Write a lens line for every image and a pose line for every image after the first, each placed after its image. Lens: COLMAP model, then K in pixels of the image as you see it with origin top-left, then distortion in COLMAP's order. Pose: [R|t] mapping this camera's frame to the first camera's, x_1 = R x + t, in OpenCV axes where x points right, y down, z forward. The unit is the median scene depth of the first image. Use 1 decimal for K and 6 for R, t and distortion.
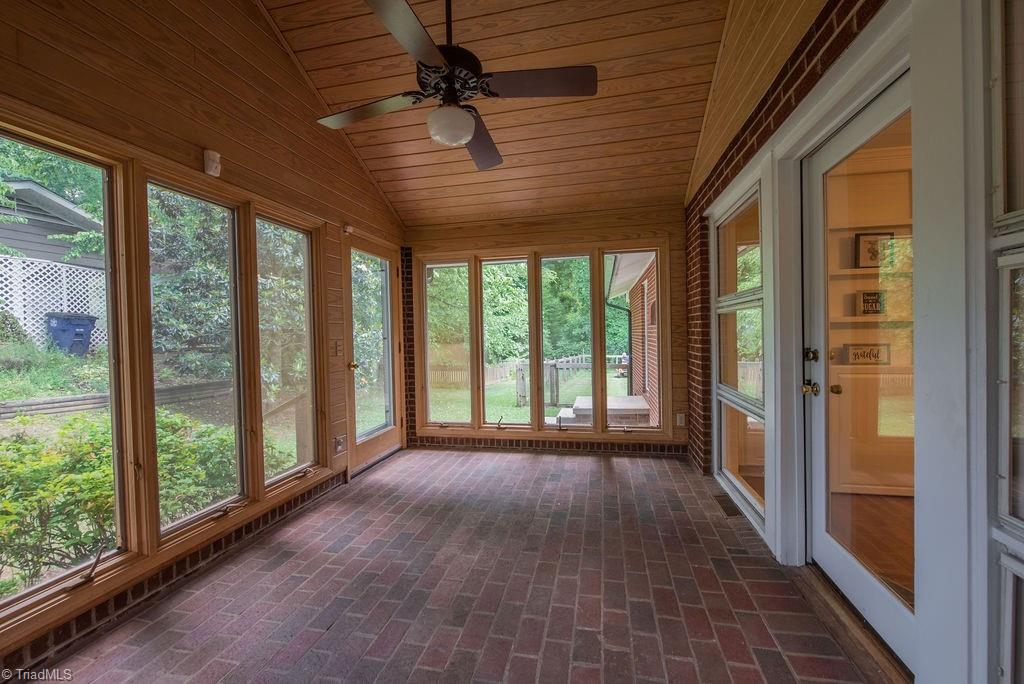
lens RADIAL K [[415.6, 0, 513.6], [0, 415.6, 340.4], [0, 0, 1]] dist [0.000324, -0.002993]
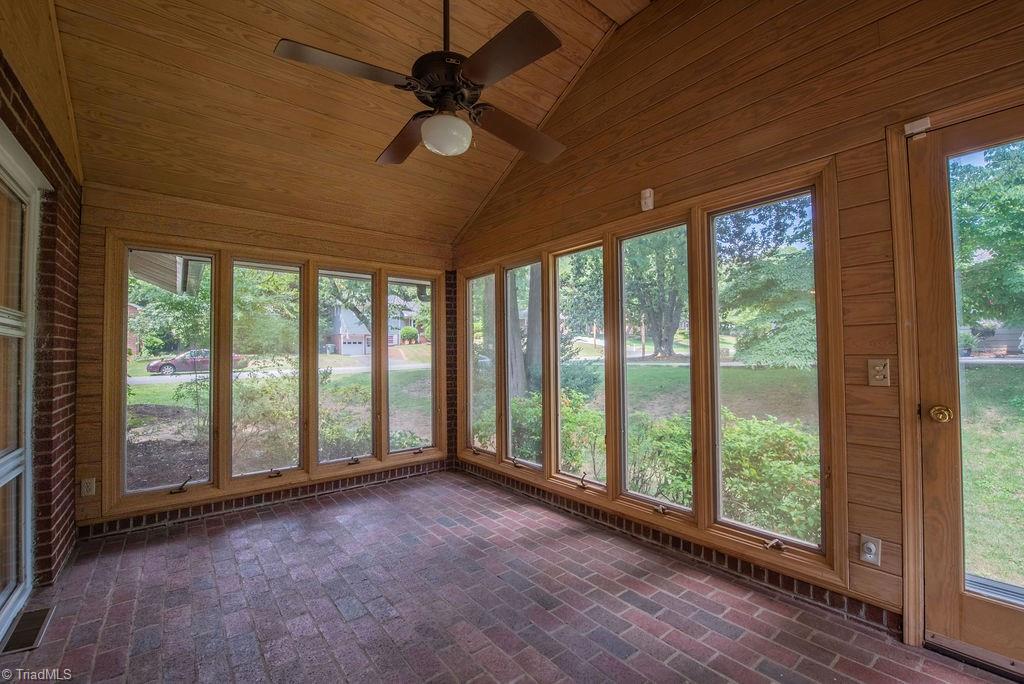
lens RADIAL K [[415.6, 0, 510.6], [0, 415.6, 343.3], [0, 0, 1]] dist [0.000324, -0.002993]
pose [[-0.626095, 0.009486, -0.779689, 0.390526], [0.010006, 0.999941, 0.004131, -0.033677], [0.779682, -0.005216, -0.626154, 1.327001]]
